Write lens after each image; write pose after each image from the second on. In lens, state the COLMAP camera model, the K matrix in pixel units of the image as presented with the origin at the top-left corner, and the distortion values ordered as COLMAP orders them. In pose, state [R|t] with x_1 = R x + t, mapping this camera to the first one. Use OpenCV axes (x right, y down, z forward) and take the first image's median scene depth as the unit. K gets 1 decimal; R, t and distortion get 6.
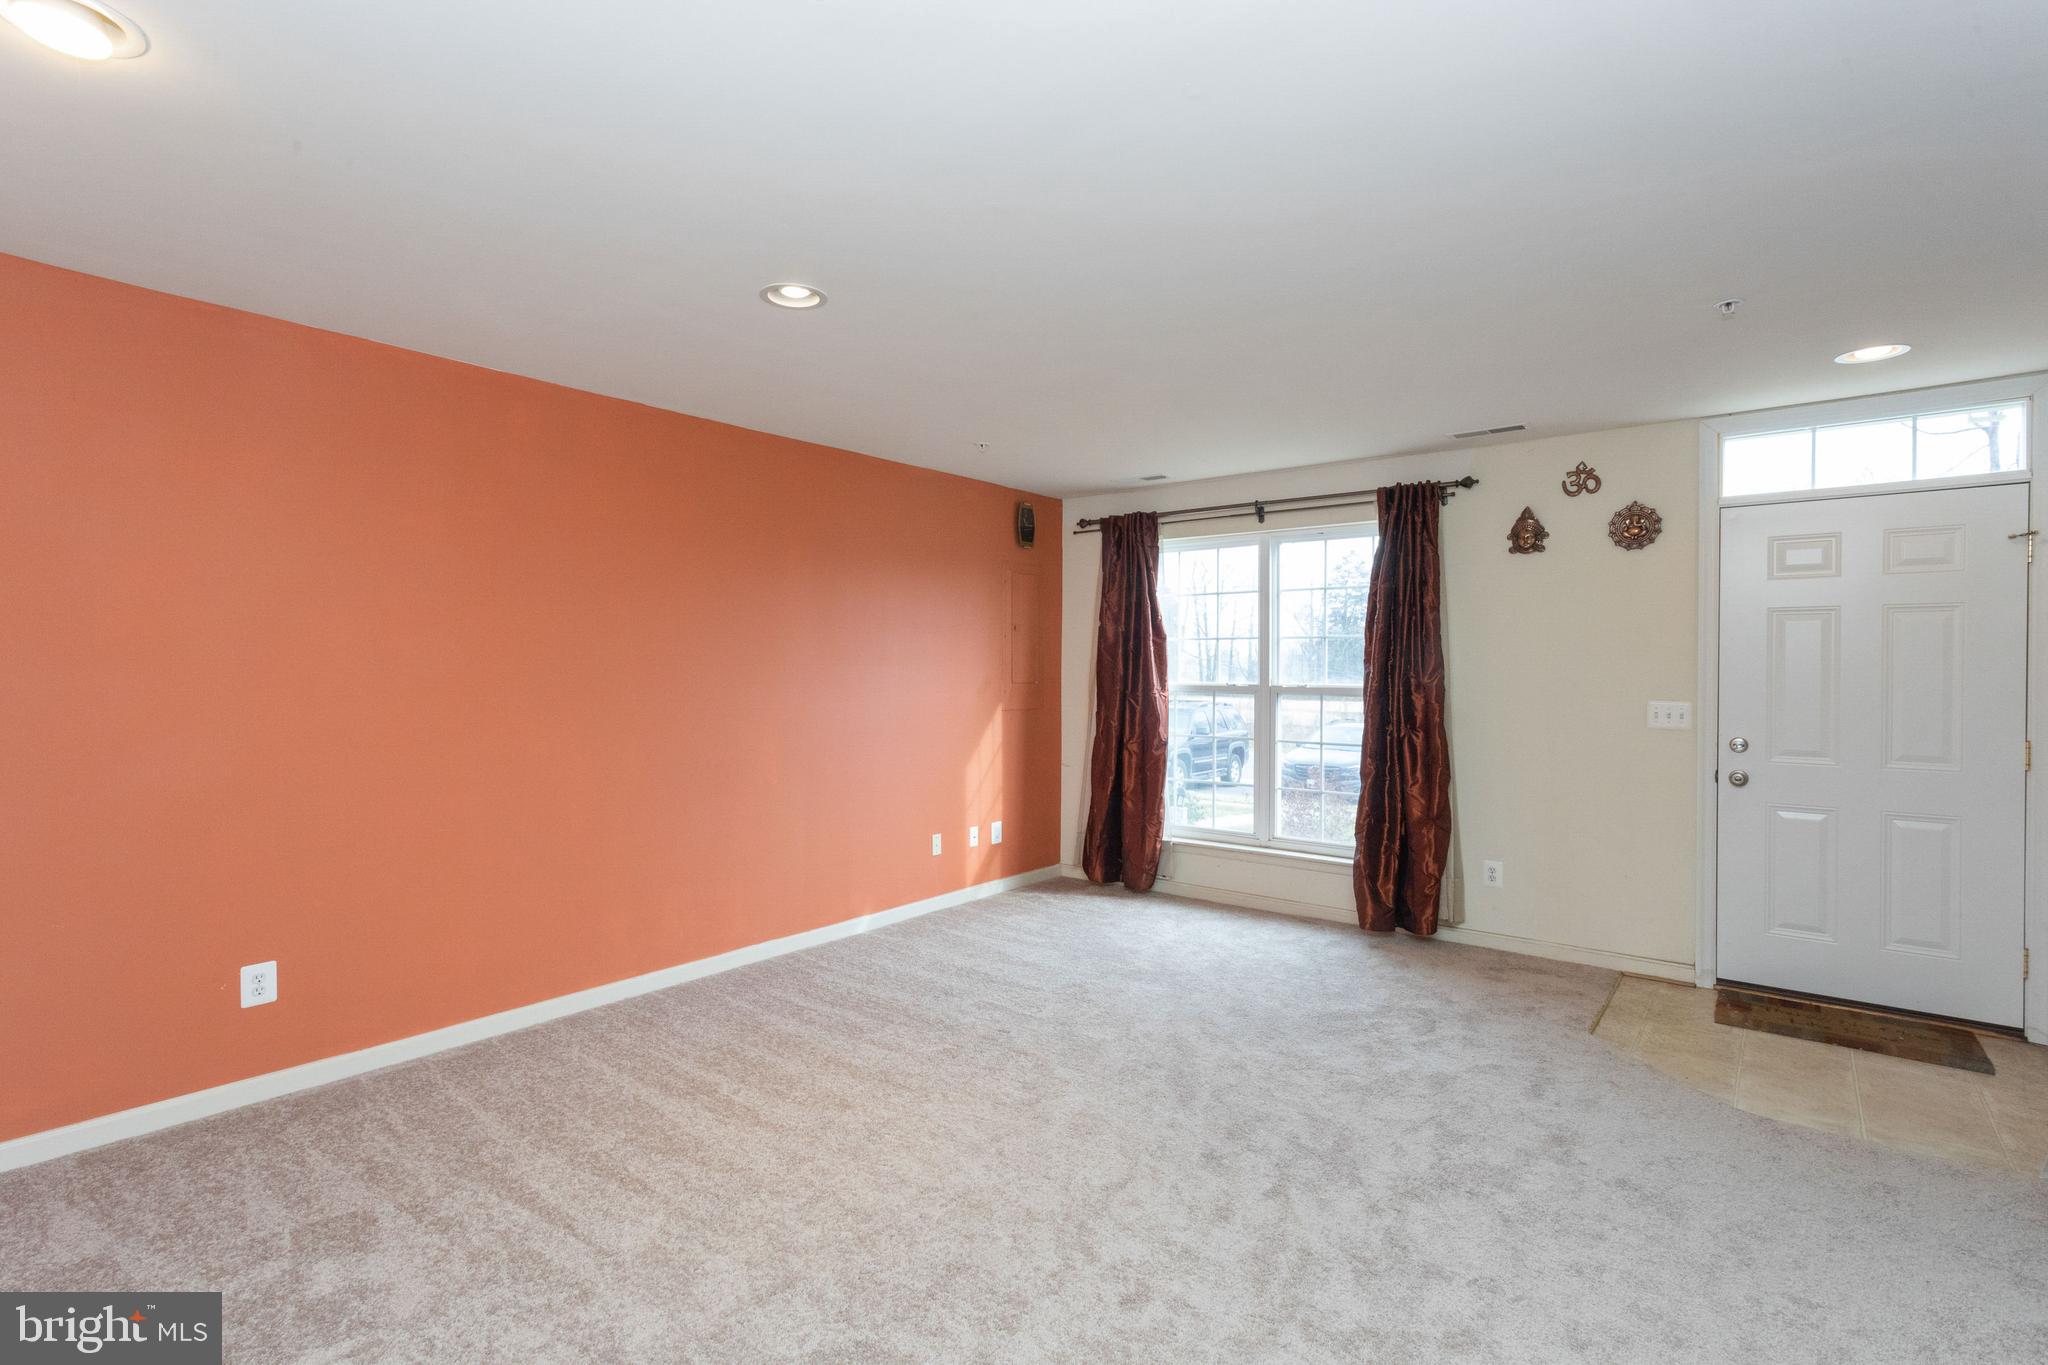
lens RADIAL K [[972.5, 0, 1026.5], [0, 972.5, 671.7], [0, 0, 1]] dist [0.003677, -0.001038]
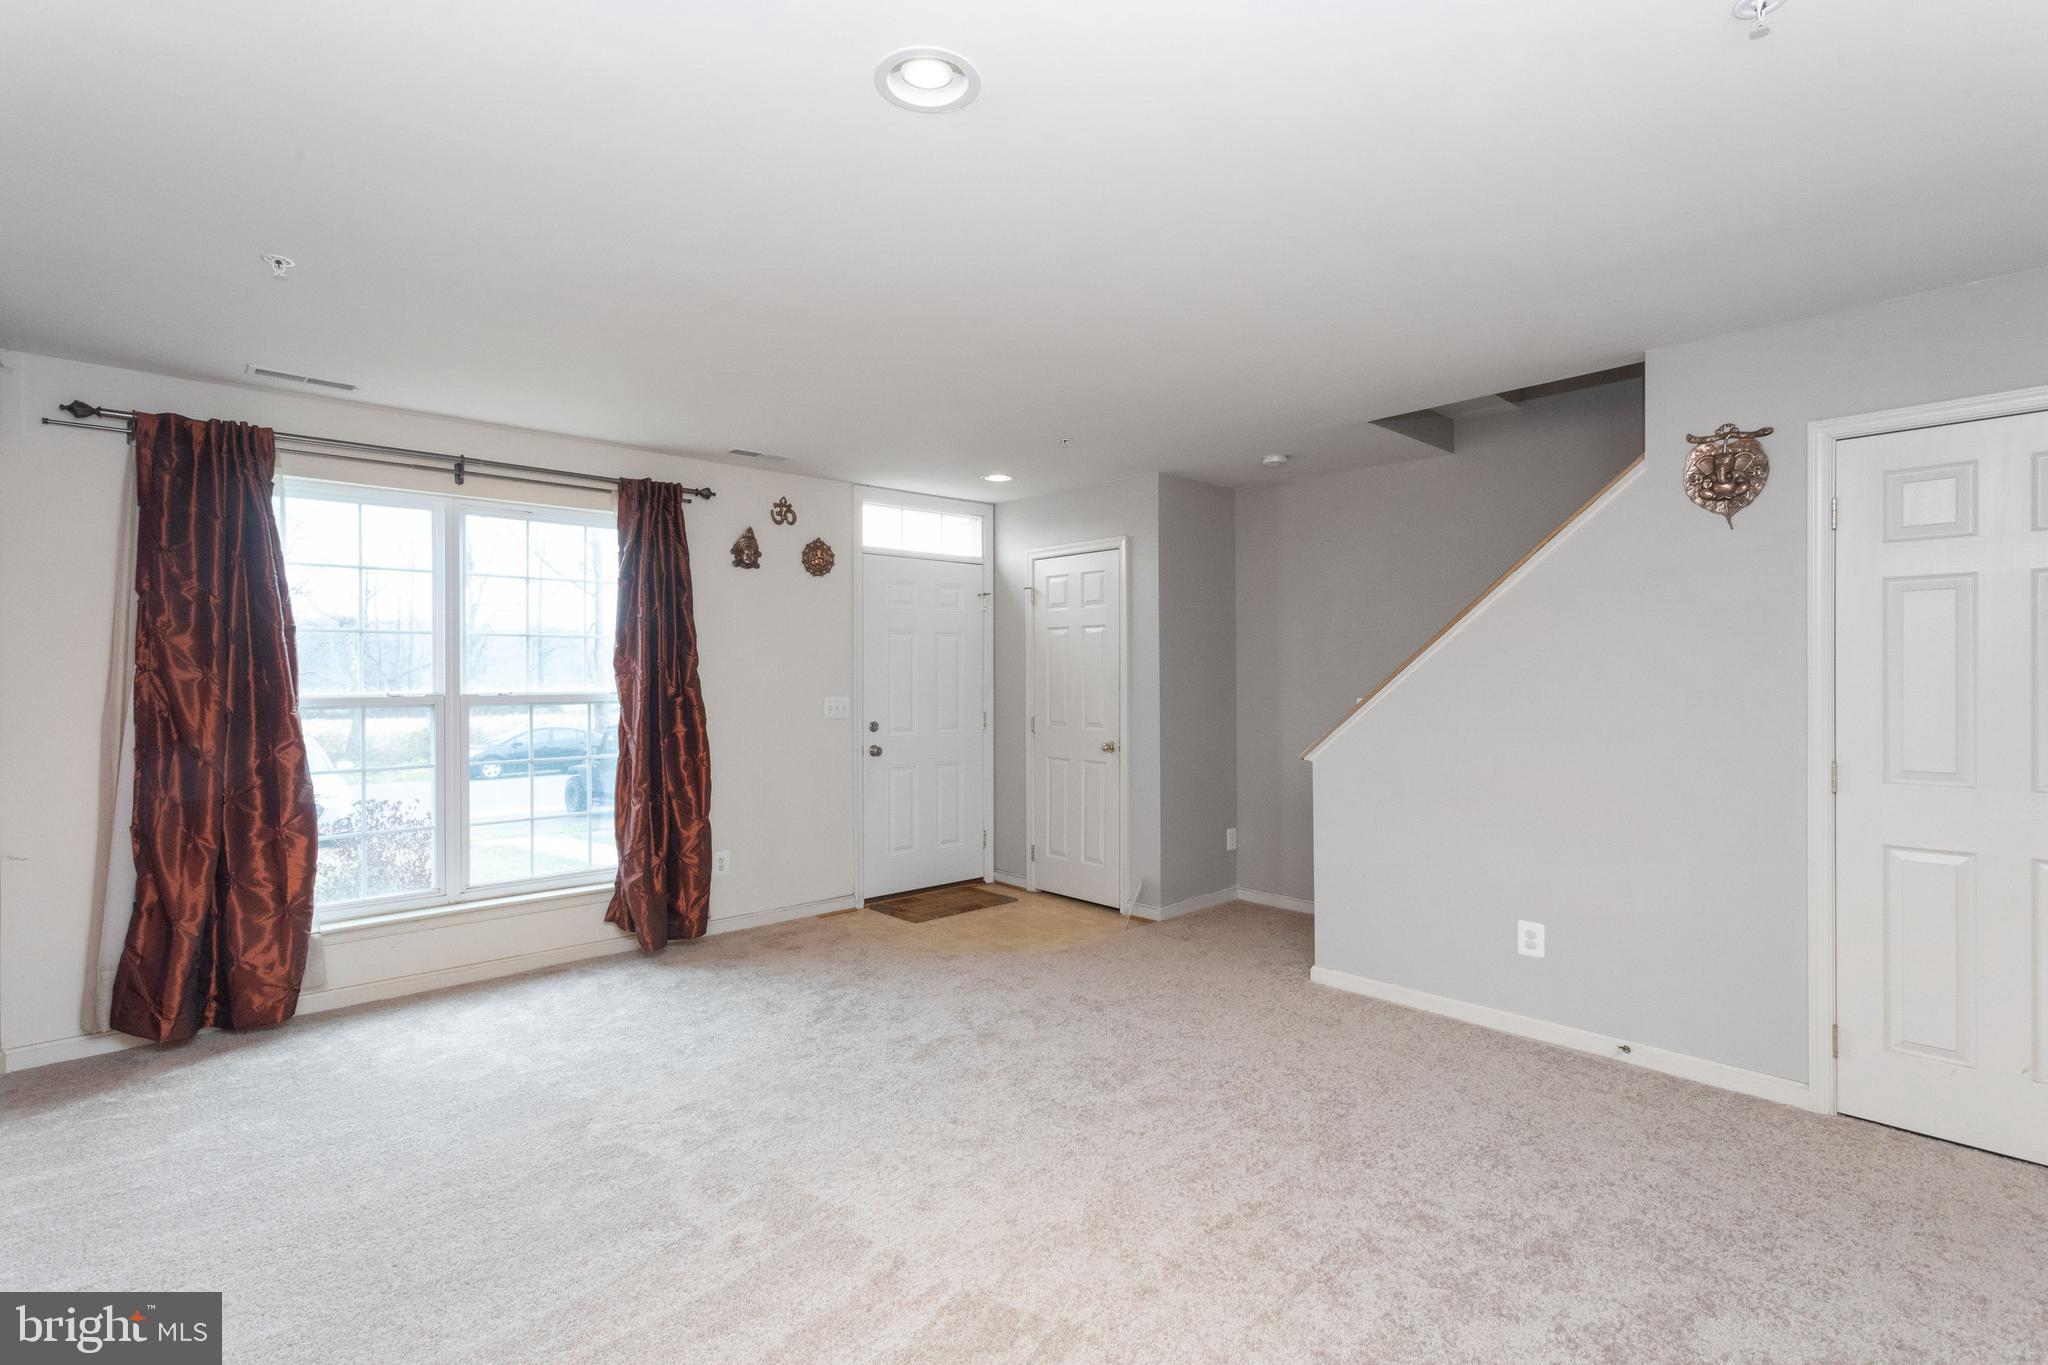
lens RADIAL K [[972.5, 0, 1008.5], [0, 972.5, 675.1], [0, 0, 1]] dist [0.003677, -0.001038]
pose [[0.158482, -0.007968, 0.987330, -0.544873], [0.004662, 0.999962, 0.007322, -0.006230], [-0.987351, 0.003442, 0.158513, 0.534805]]
